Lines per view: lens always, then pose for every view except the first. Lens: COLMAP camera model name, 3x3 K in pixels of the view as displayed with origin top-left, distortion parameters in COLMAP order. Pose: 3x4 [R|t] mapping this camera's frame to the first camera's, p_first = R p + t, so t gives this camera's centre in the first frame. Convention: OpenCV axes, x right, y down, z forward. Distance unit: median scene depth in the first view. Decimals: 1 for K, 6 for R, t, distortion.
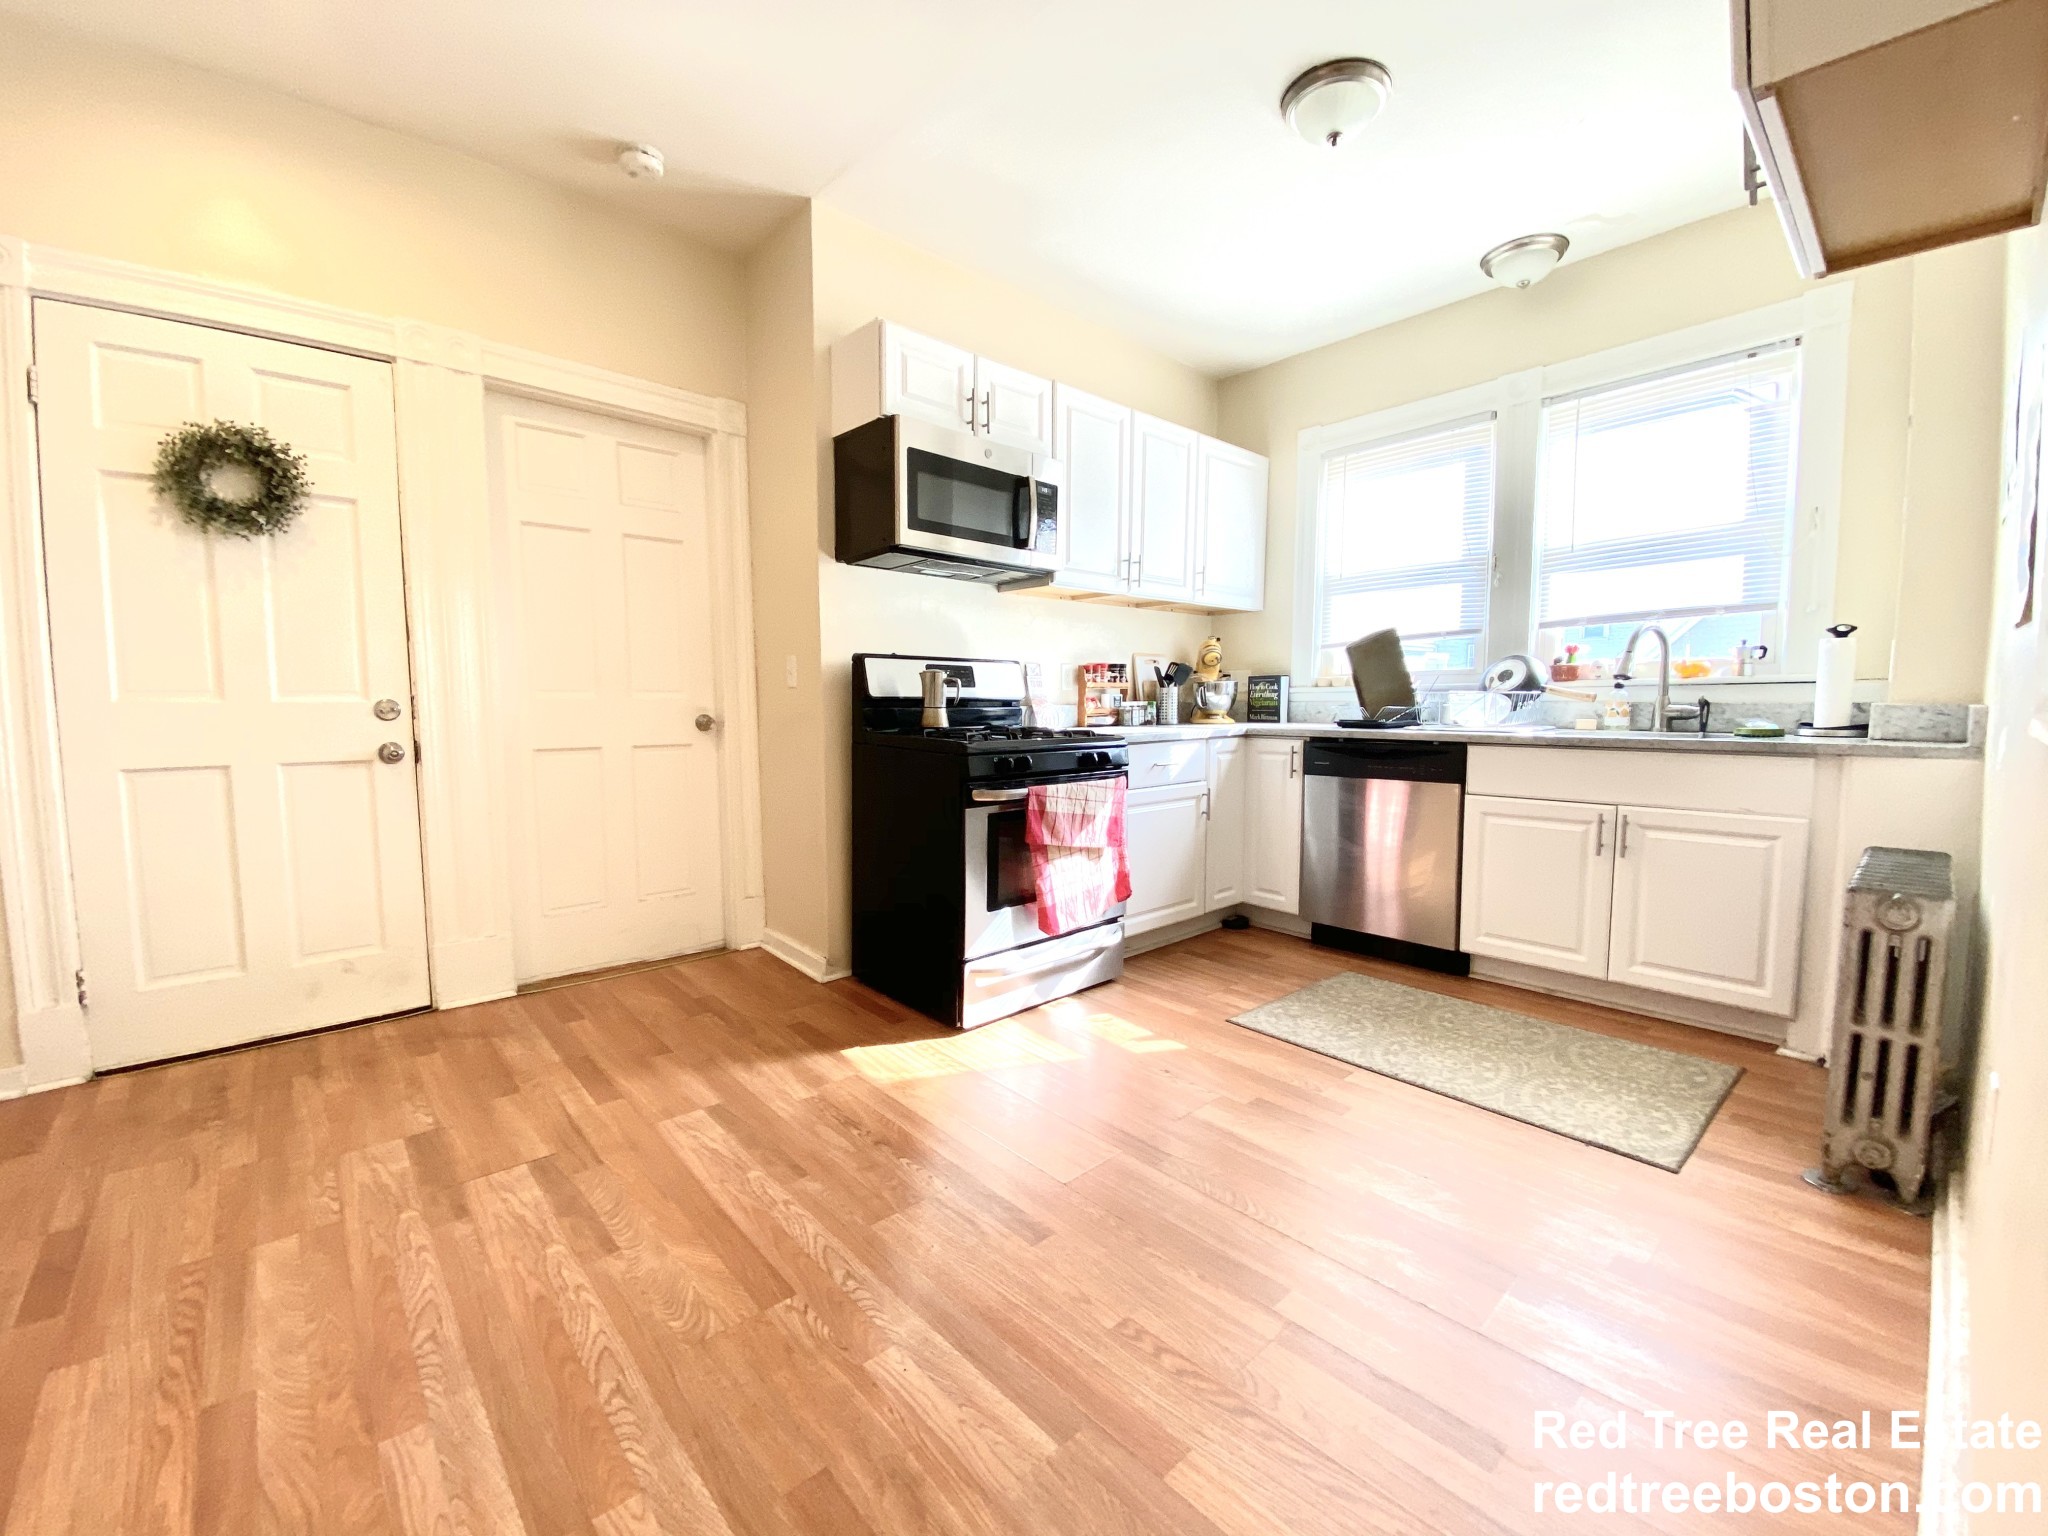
lens RADIAL K [[821.5, 0, 1020.5], [0, 821.5, 774.7], [0, 0, 1]] dist [0.026332, -0.022180]
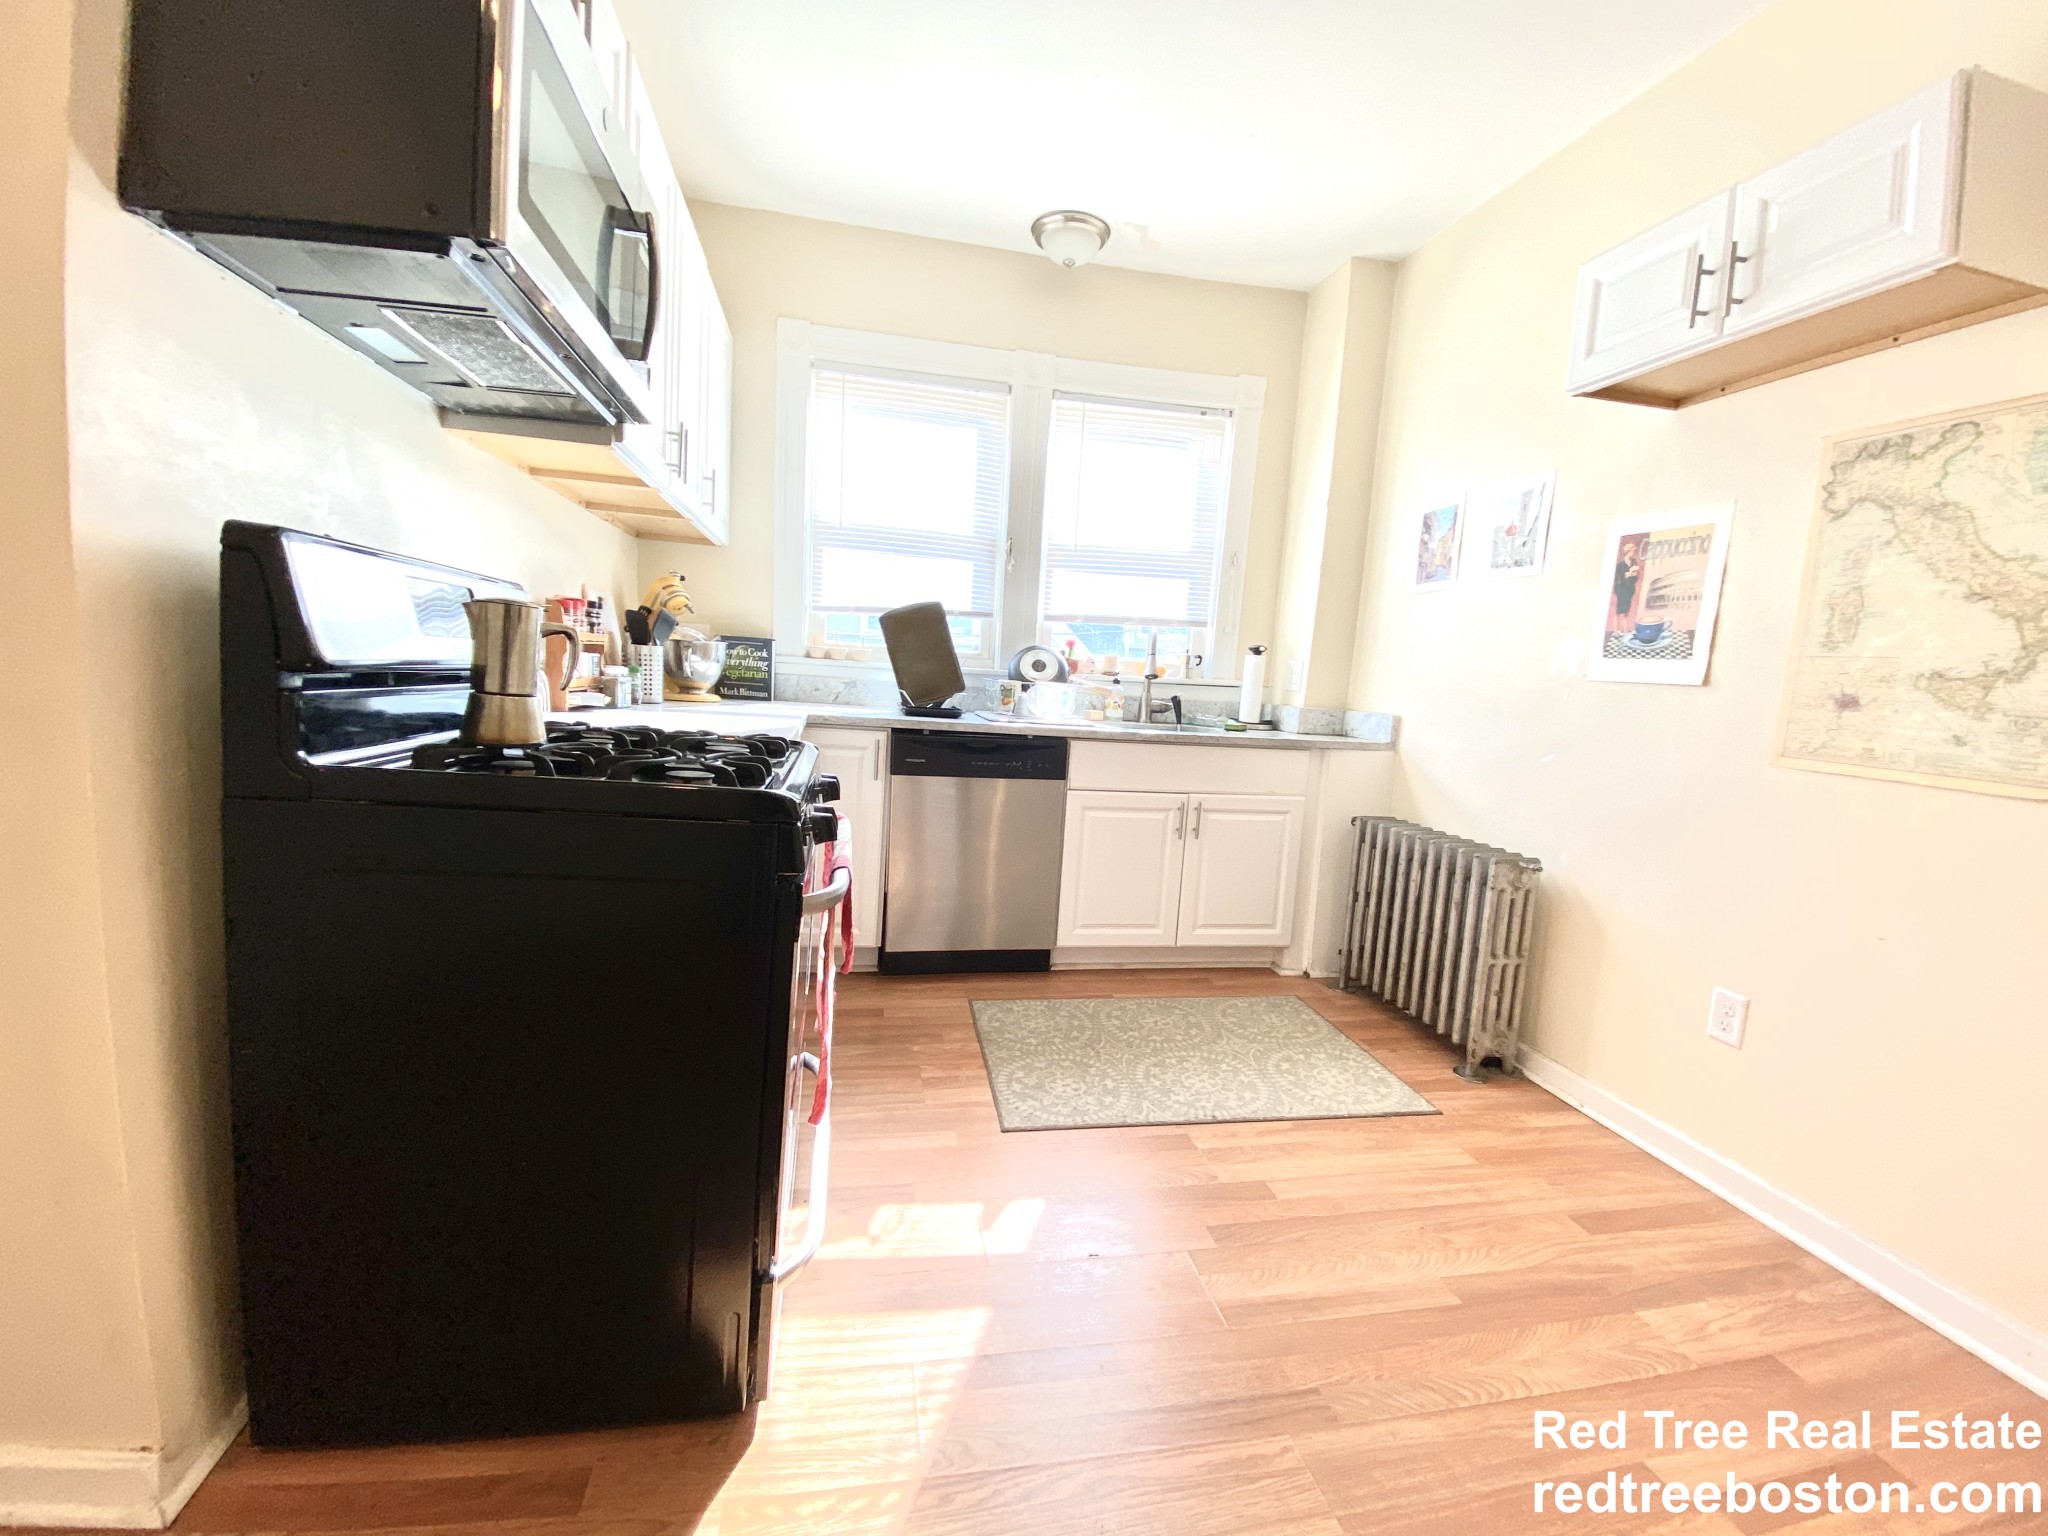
lens RADIAL K [[819.4, 0, 1017.2], [0, 819.4, 773.2], [0, 0, 1]] dist [0.065120, -0.040955]
pose [[0.510188, -0.070689, 0.857153, -0.343411], [0.013181, 0.997142, 0.074388, -0.073362], [-0.859962, -0.026654, 0.509661, 0.594838]]
